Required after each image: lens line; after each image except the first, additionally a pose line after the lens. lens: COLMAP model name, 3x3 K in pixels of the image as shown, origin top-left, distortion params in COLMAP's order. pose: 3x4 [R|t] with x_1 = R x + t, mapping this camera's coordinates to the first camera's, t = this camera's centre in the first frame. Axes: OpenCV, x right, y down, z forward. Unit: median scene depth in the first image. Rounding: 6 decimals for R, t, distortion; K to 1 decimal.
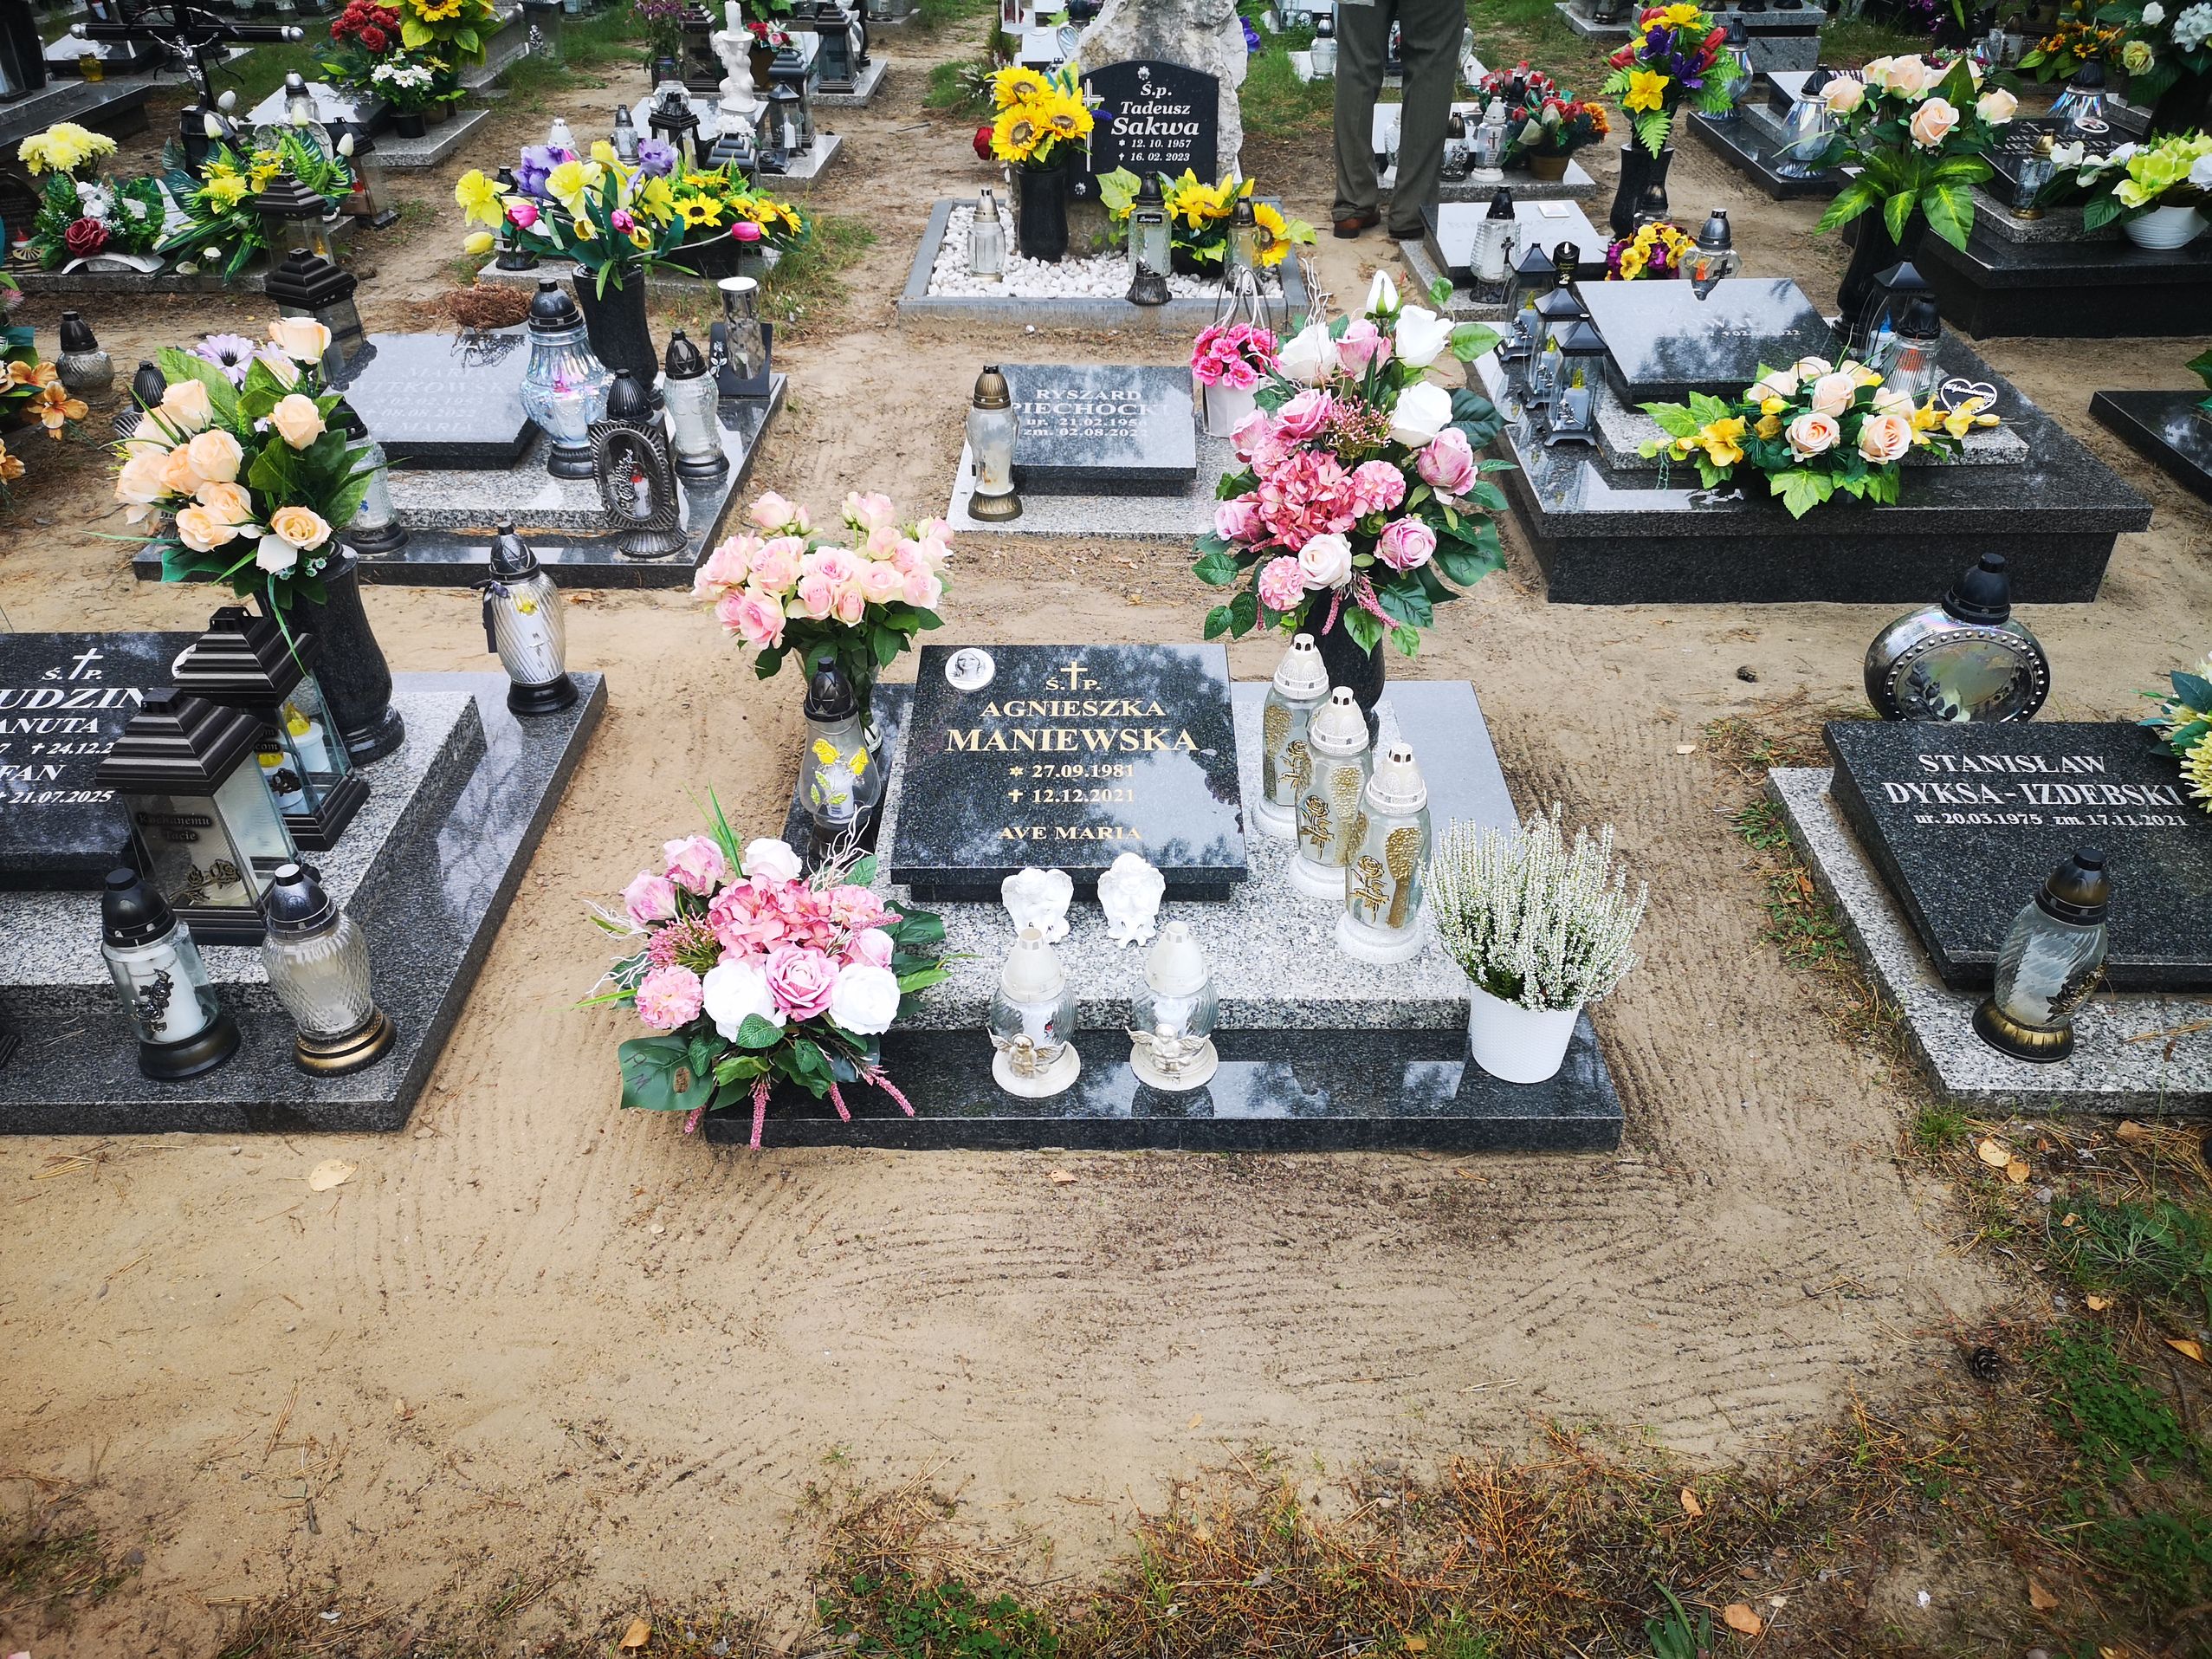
lens RADIAL K [[1689.5, 0, 1108.1], [0, 1689.5, 836.4], [0, 0, 1]] dist [0.061850, -0.062479]
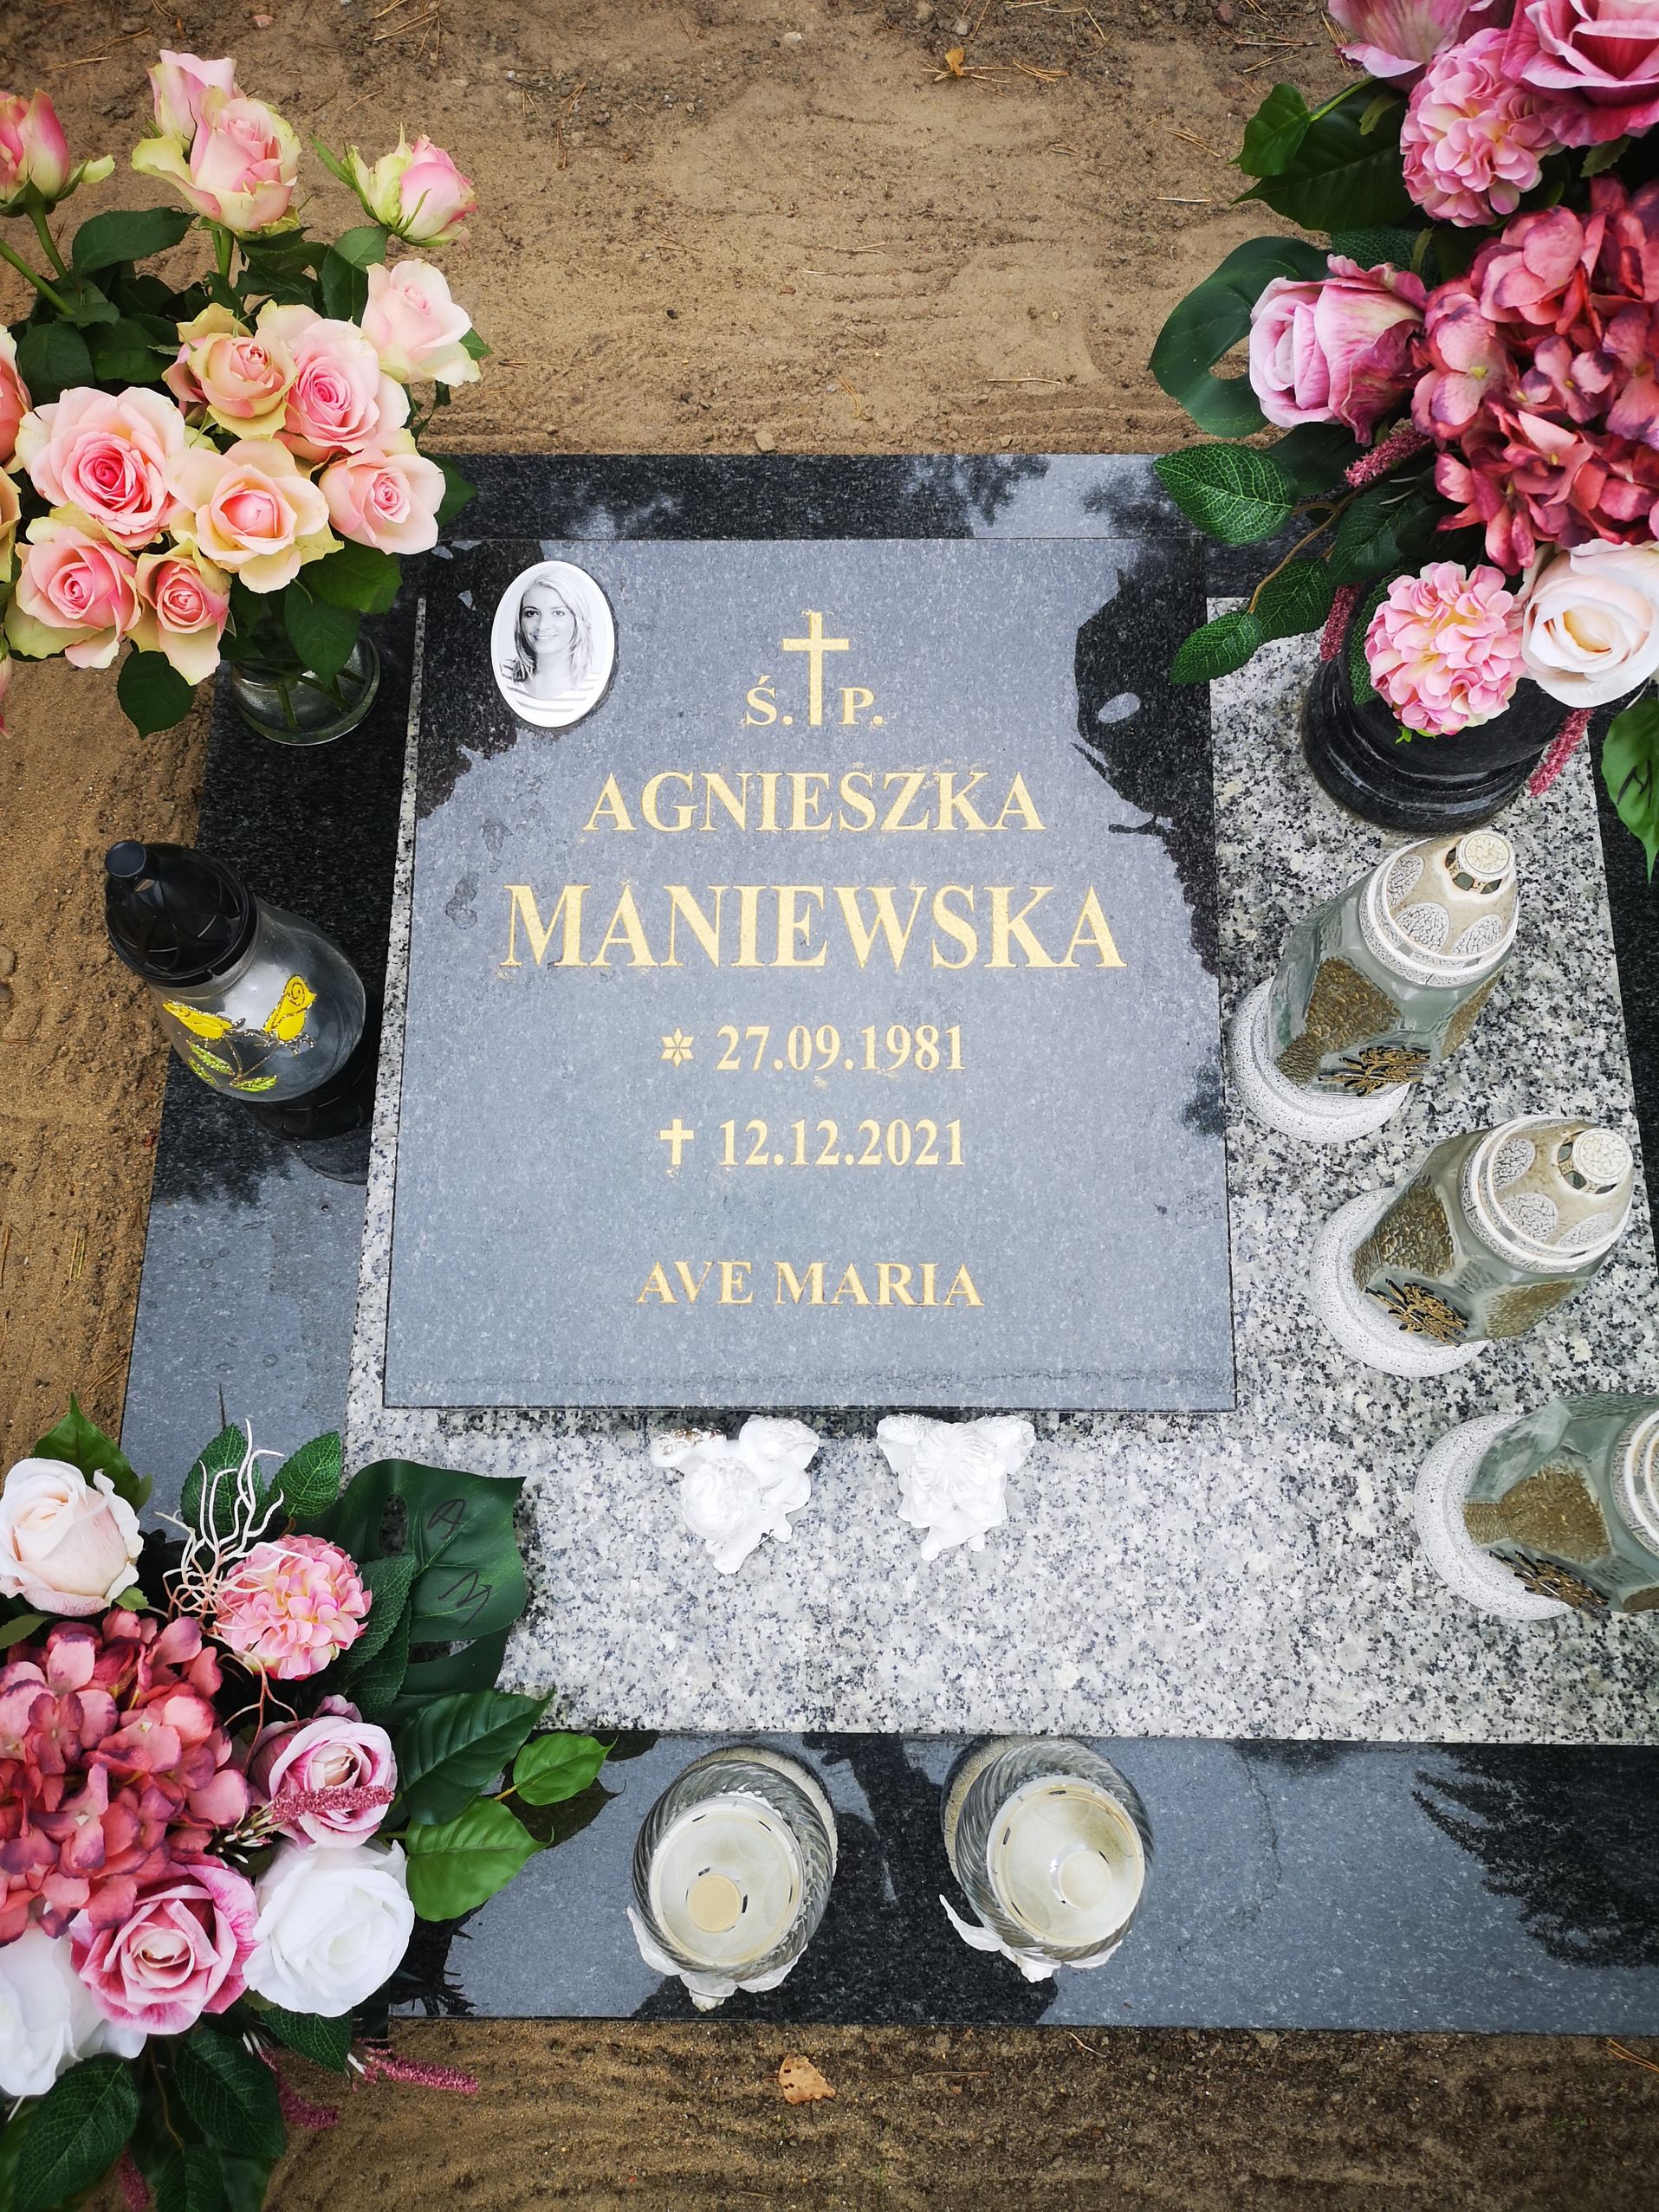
lens RADIAL K [[1689.5, 0, 836.2], [0, 1689.5, 1111.4], [0, 0, 1]] dist [0.061850, -0.062479]
pose [[0.999841, 0.004508, -0.017247, -0.008475], [0.007280, 0.779882, 0.625884, -0.275516], [0.016272, -0.625910, 0.779725, 0.654510]]
